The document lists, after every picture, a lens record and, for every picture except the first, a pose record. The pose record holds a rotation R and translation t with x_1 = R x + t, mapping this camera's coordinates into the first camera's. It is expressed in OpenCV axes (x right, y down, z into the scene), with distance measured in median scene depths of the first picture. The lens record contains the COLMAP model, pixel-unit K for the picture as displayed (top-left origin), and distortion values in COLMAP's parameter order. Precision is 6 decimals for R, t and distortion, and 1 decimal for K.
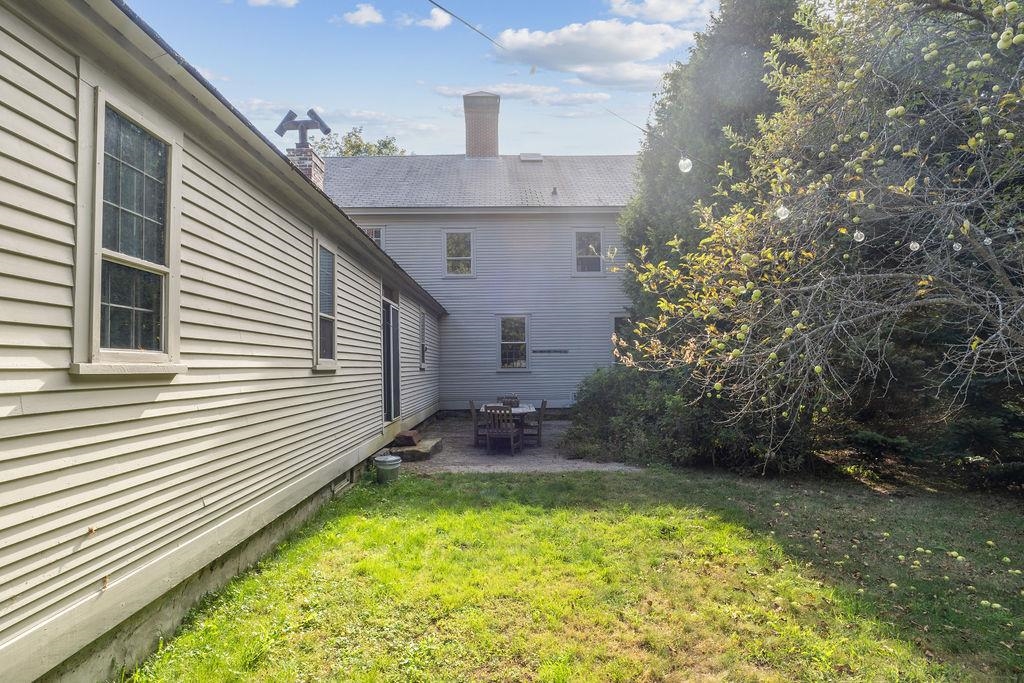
lens RADIAL K [[589.6, 0, 511.7], [0, 589.6, 343.5], [0, 0, 1]] dist [0.000085, 0.000037]
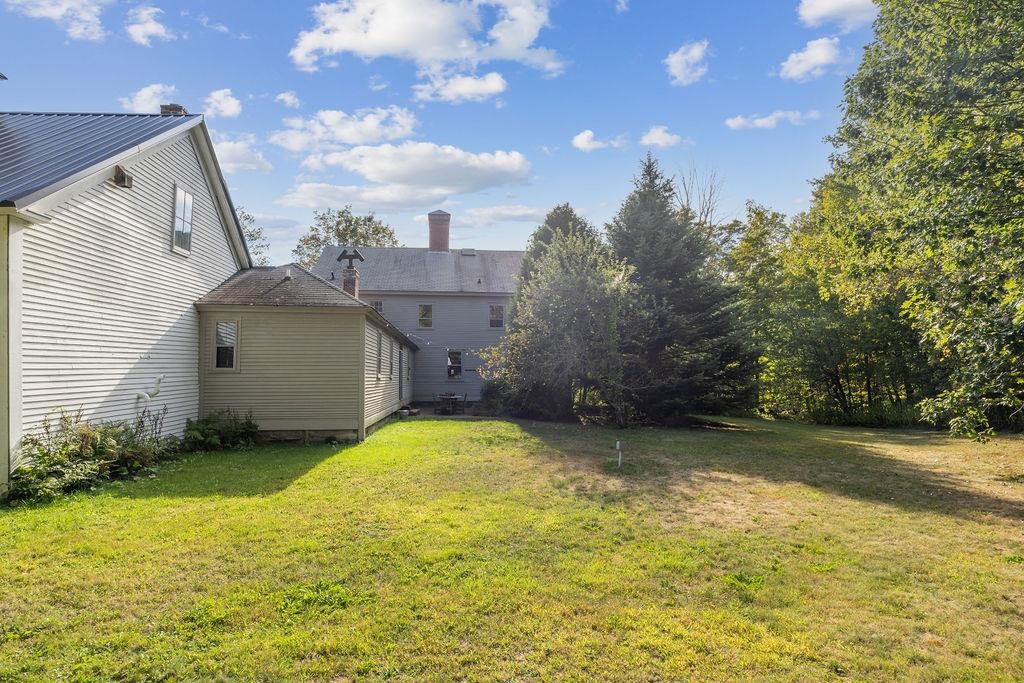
lens RADIAL K [[589.6, 0, 511.2], [0, 589.6, 340.2], [0, 0, 1]] dist [0.000085, 0.000037]
pose [[0.996625, 0.015669, 0.080577, 0.027961], [-0.013677, 0.999588, -0.025218, -0.033934], [-0.080939, 0.024031, 0.996429, -0.833848]]
